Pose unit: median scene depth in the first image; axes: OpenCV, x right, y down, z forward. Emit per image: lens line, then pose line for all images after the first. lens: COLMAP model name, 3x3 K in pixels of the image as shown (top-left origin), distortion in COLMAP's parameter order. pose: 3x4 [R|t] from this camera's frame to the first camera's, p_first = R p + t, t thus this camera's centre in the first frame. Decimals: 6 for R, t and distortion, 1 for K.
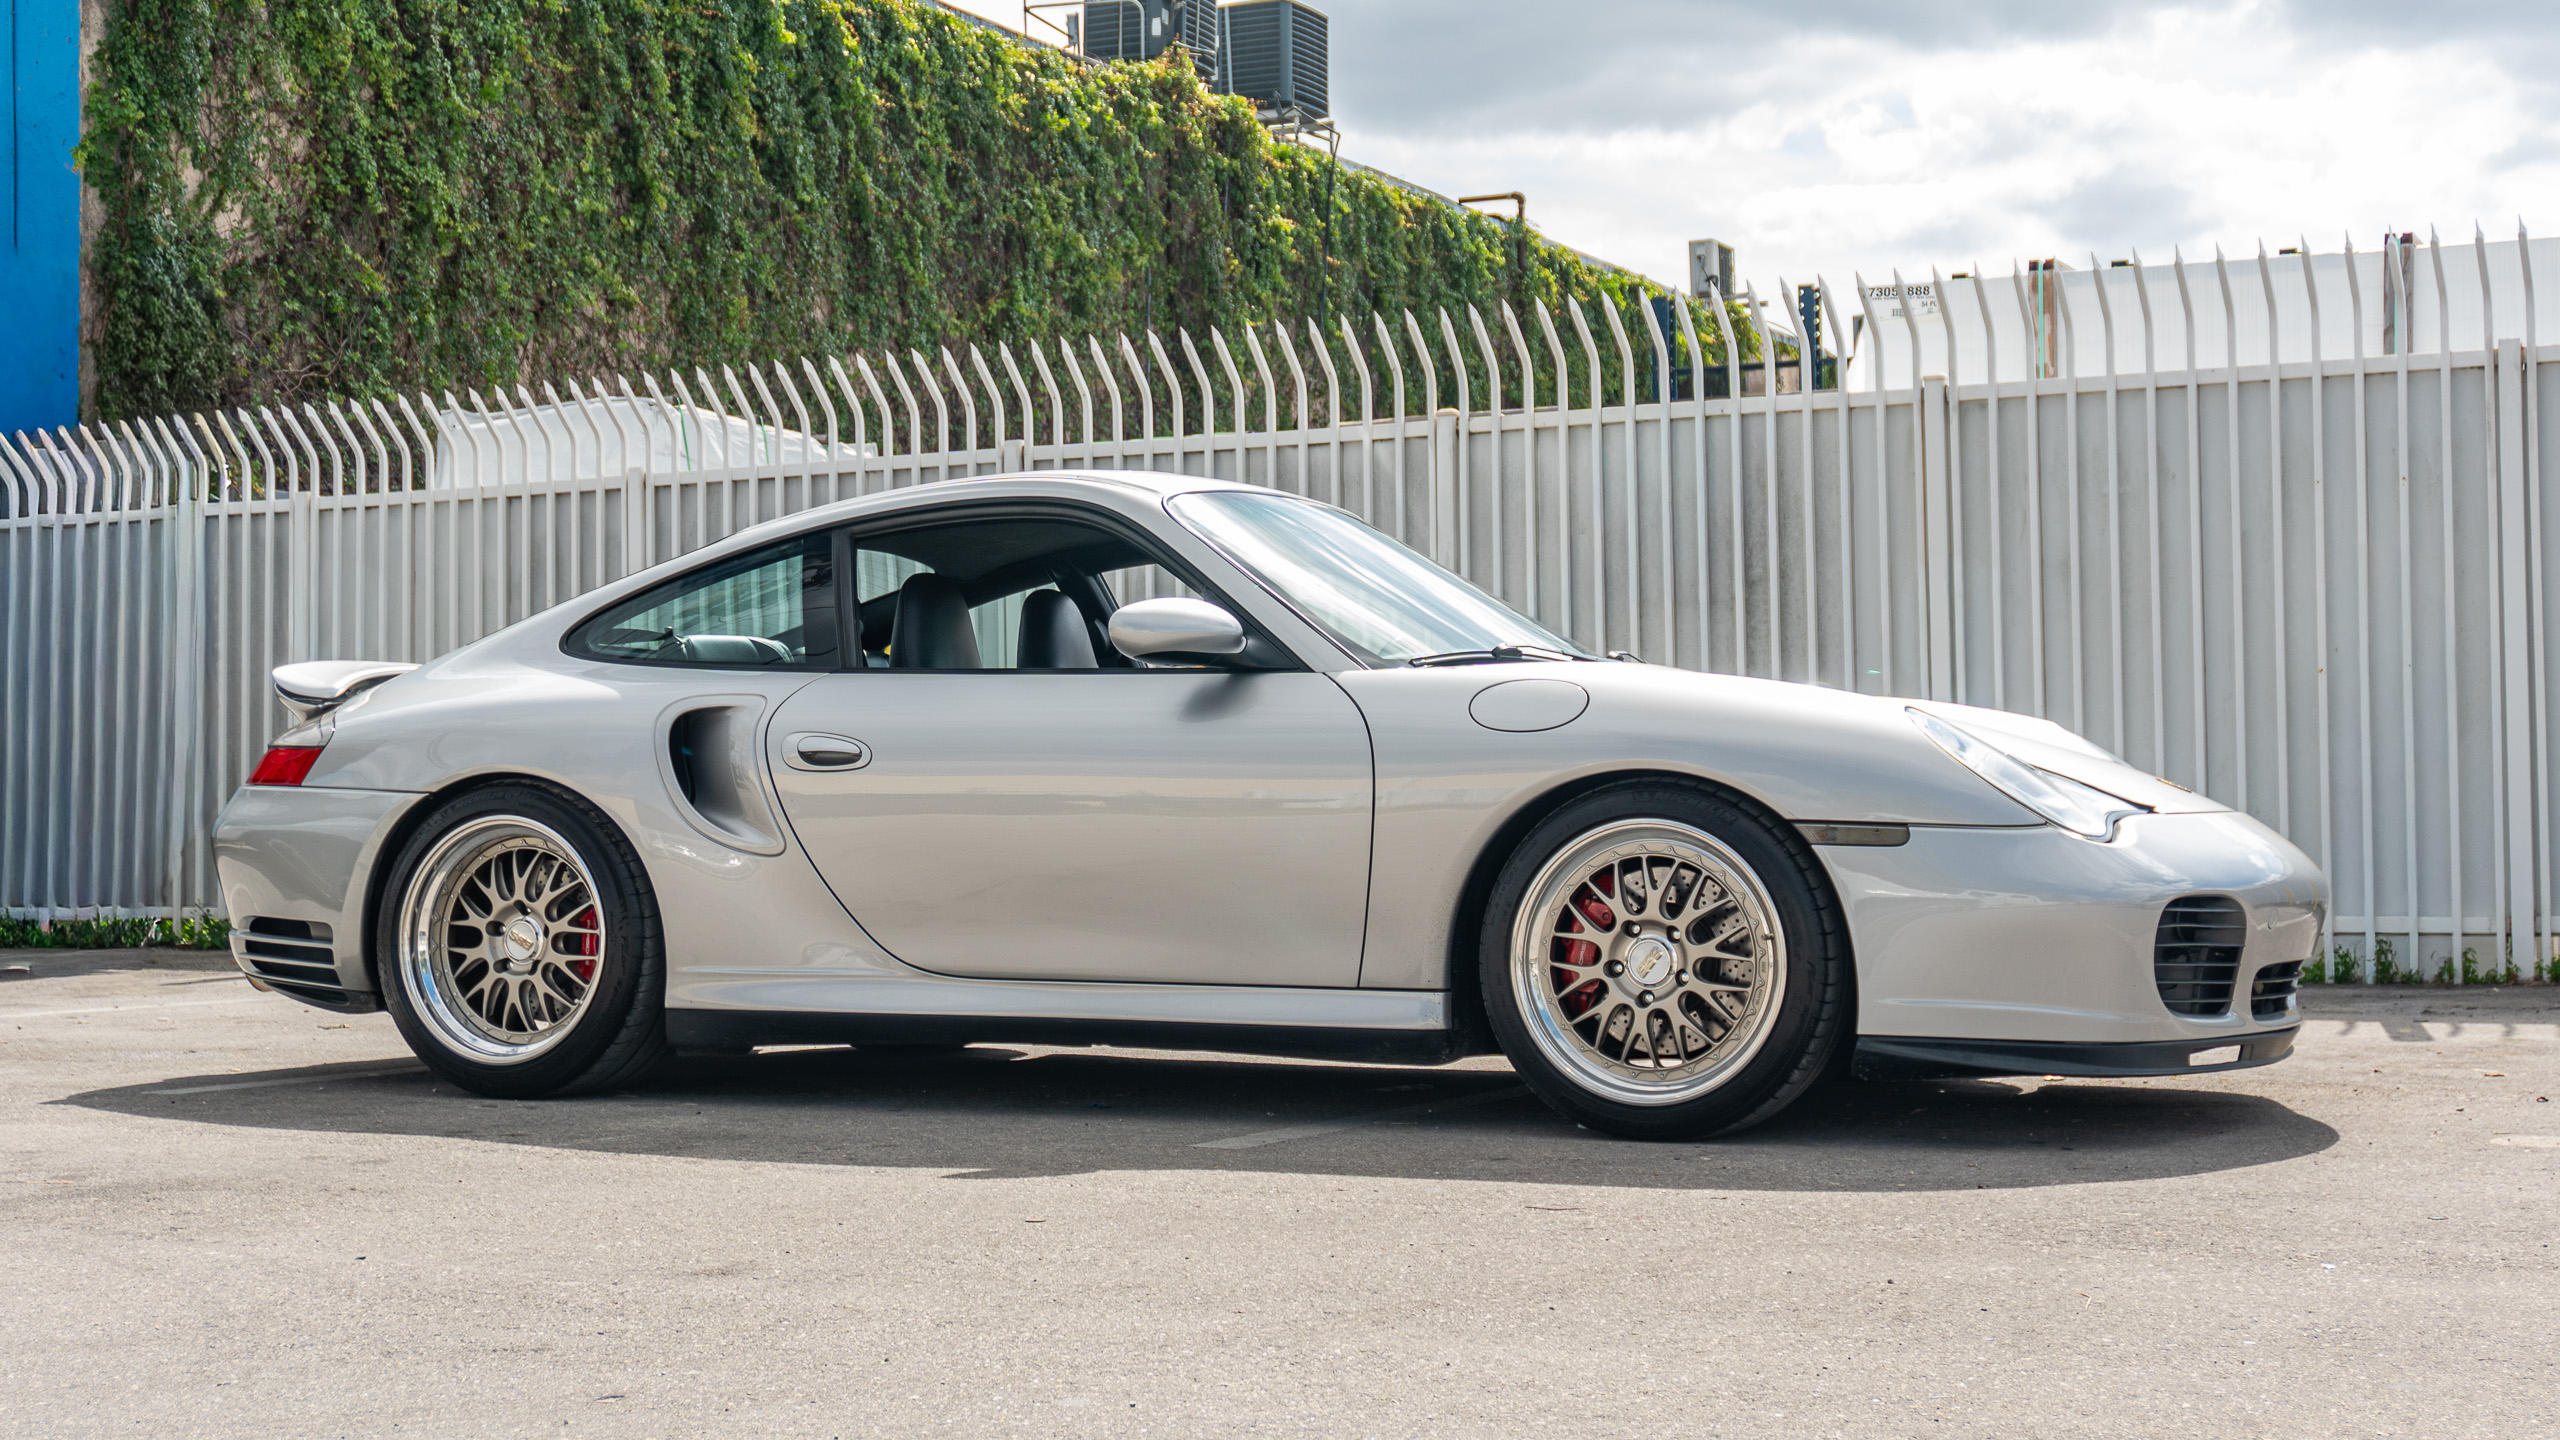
lens RADIAL K [[3381.6, 0, 1235.9], [0, 3381.6, 749.3], [0, 0, 1]] dist [-0.015303, 0.000000]
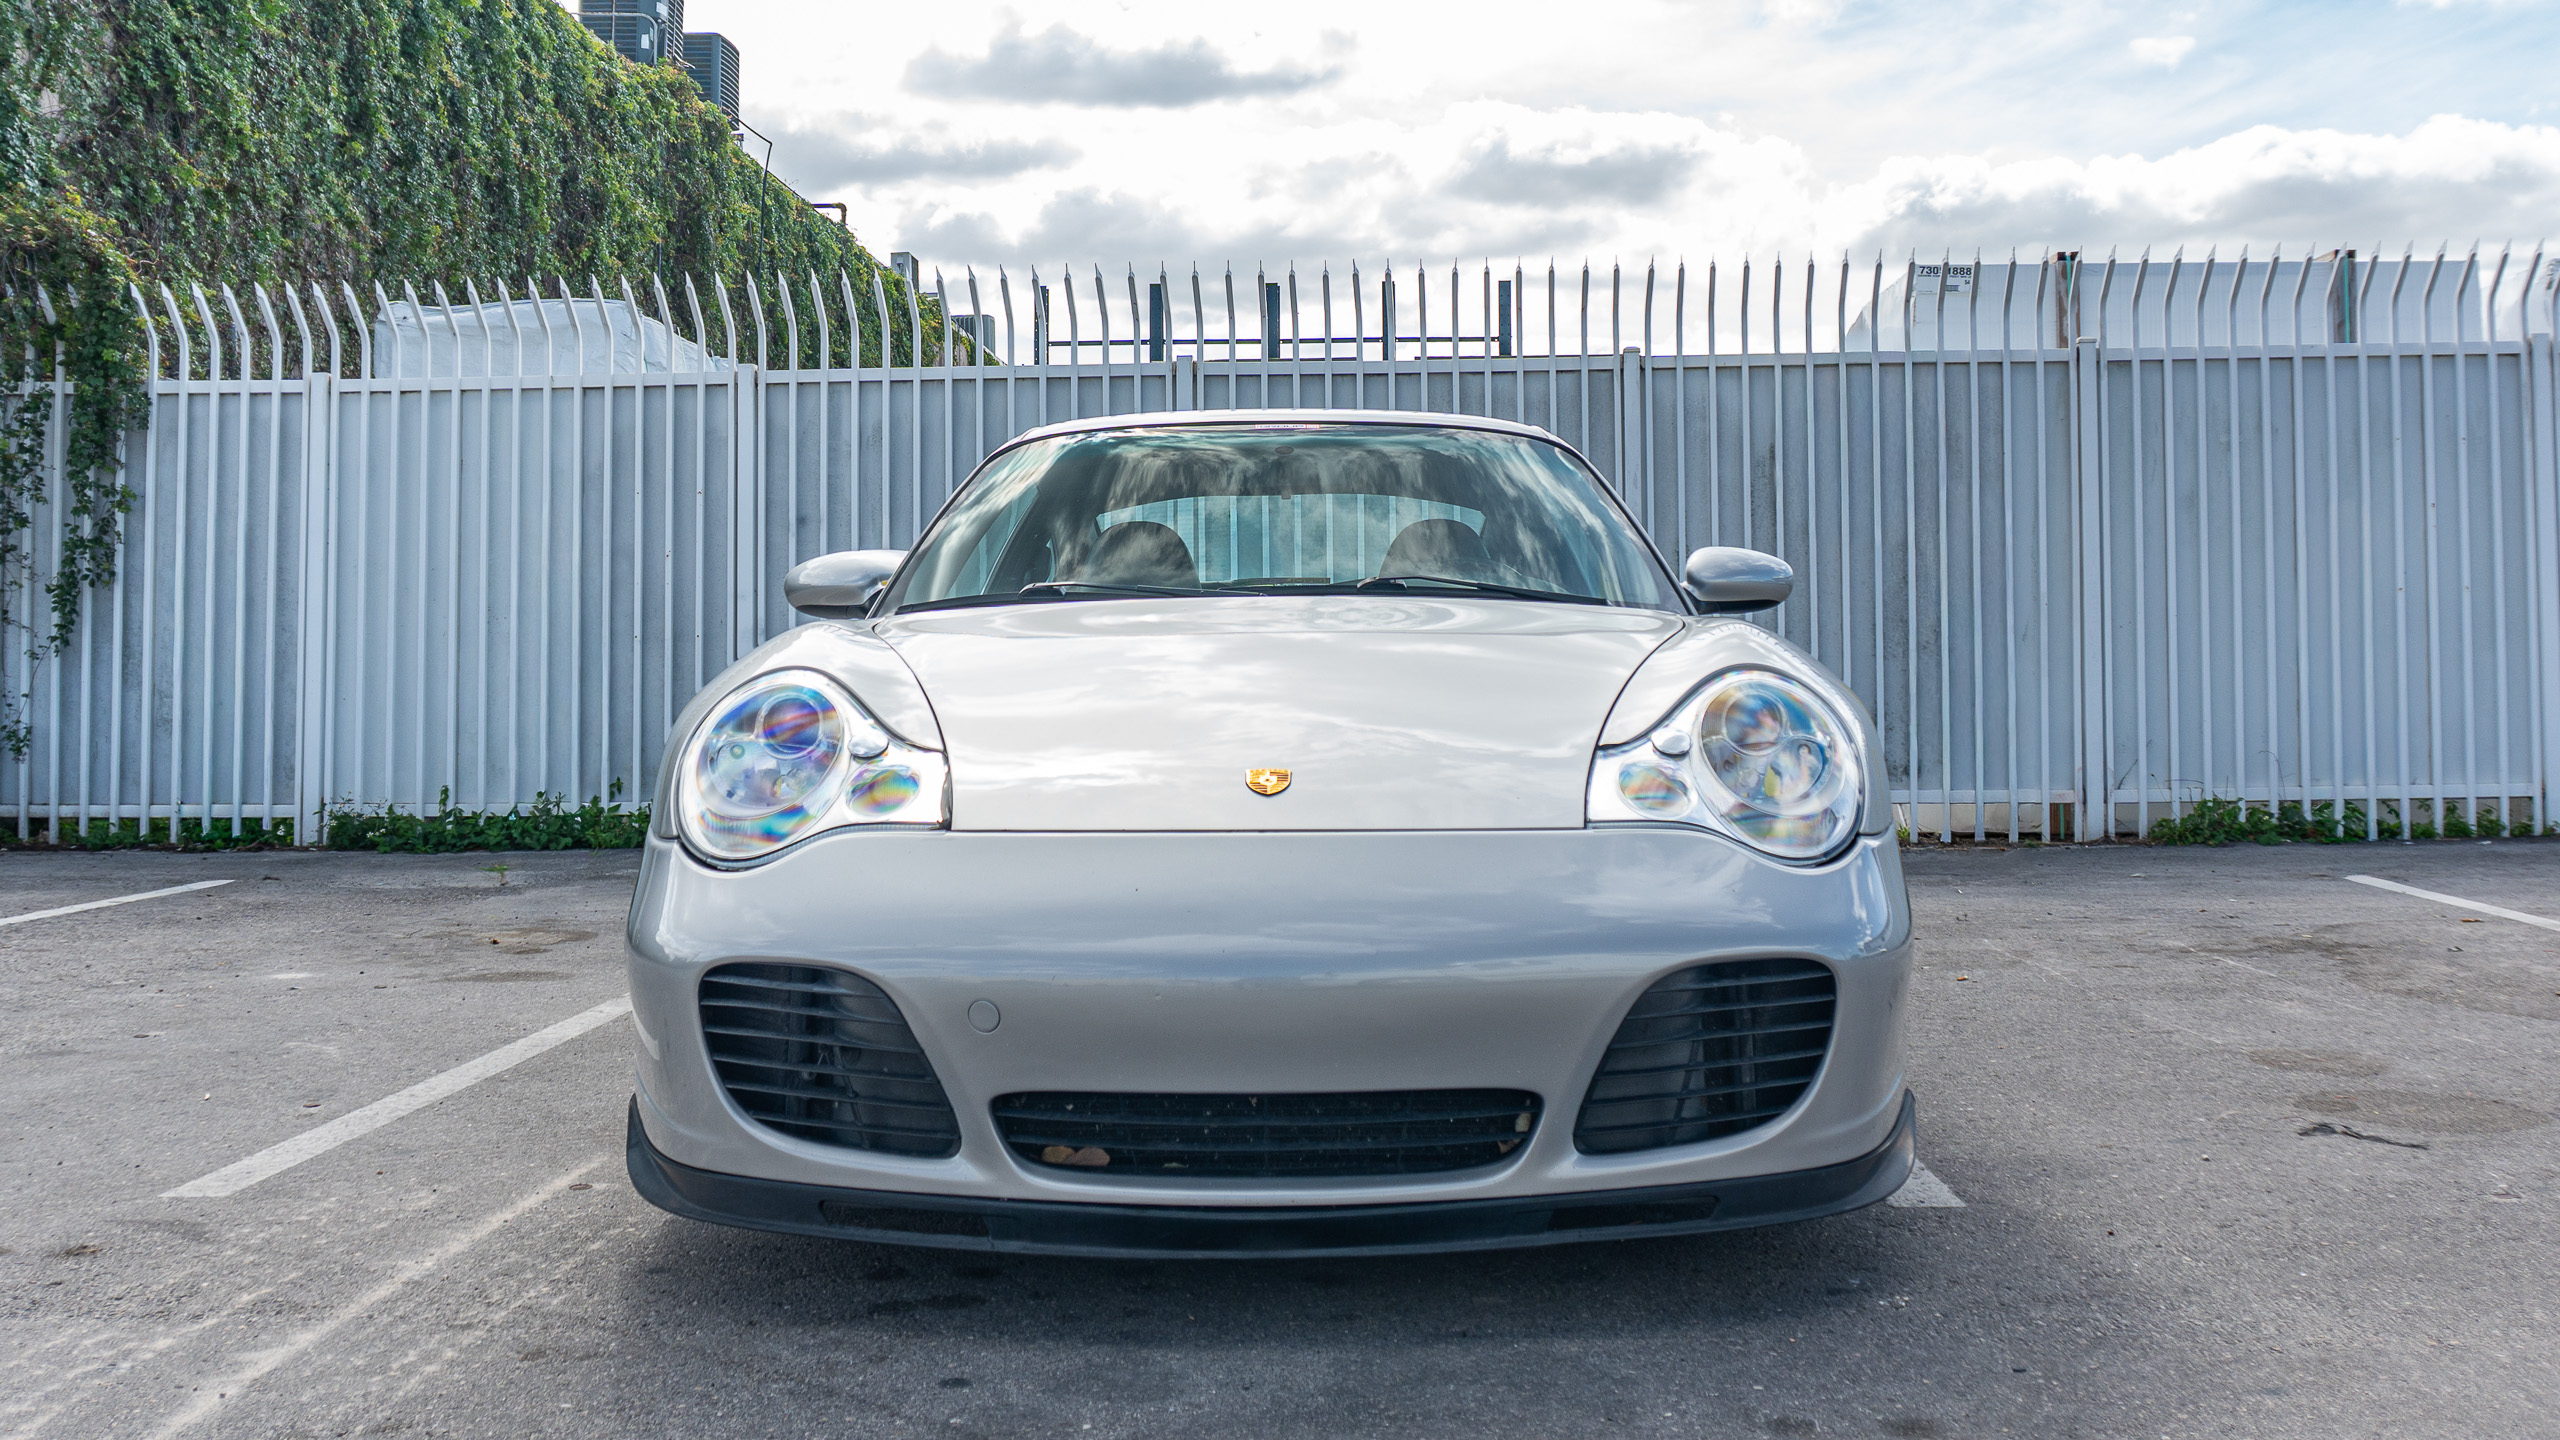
lens RADIAL K [[2293.5, 0, 1338.8], [0, 2293.5, 542.0], [0, 0, 1]] dist [-0.028069, 0.009433]
pose [[0.905794, 0.019170, 0.423285, -0.237187], [-0.004951, 0.999387, -0.034667, -0.005517], [-0.423690, 0.029305, 0.905333, 0.236536]]
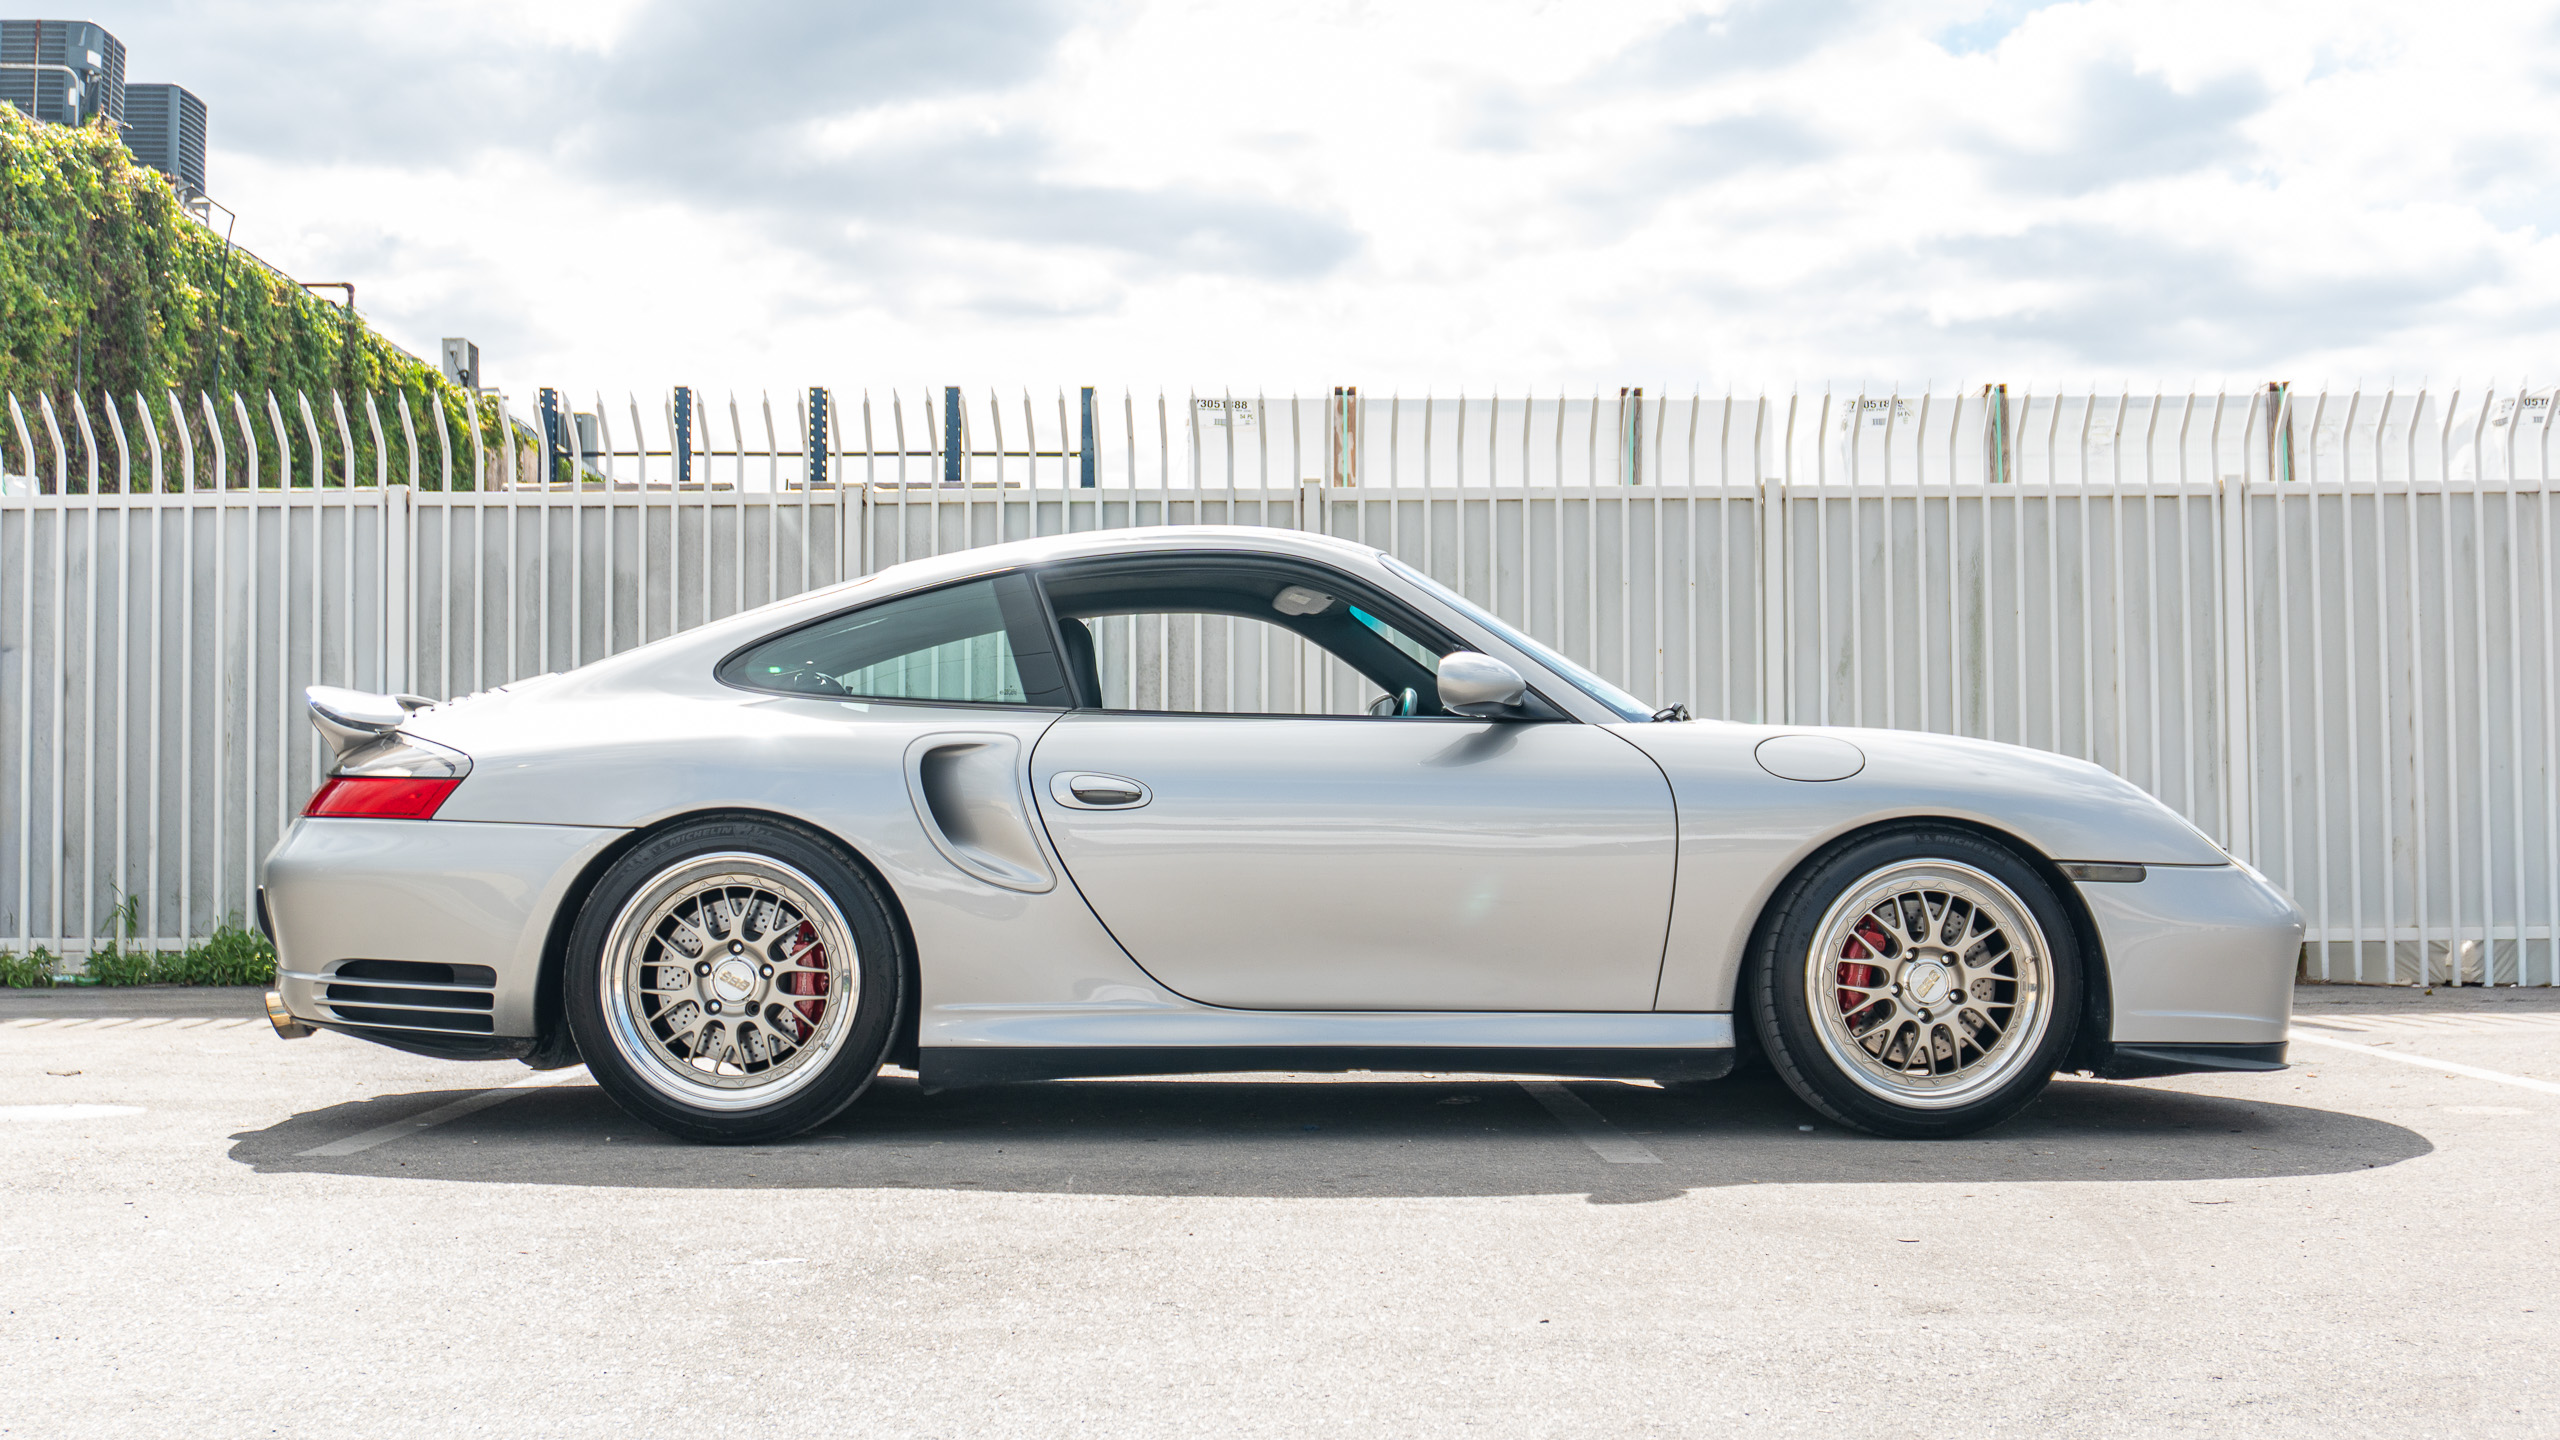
lens RADIAL K [[2882.3, 0, 1195.4], [0, 2882.3, 709.6], [0, 0, 1]] dist [-0.017987, 0.000000]
pose [[0.894714, 0.025587, 0.445907, -0.173488], [-0.013262, 0.999439, -0.030738, 0.001021], [-0.446443, 0.021588, 0.894552, 0.074761]]
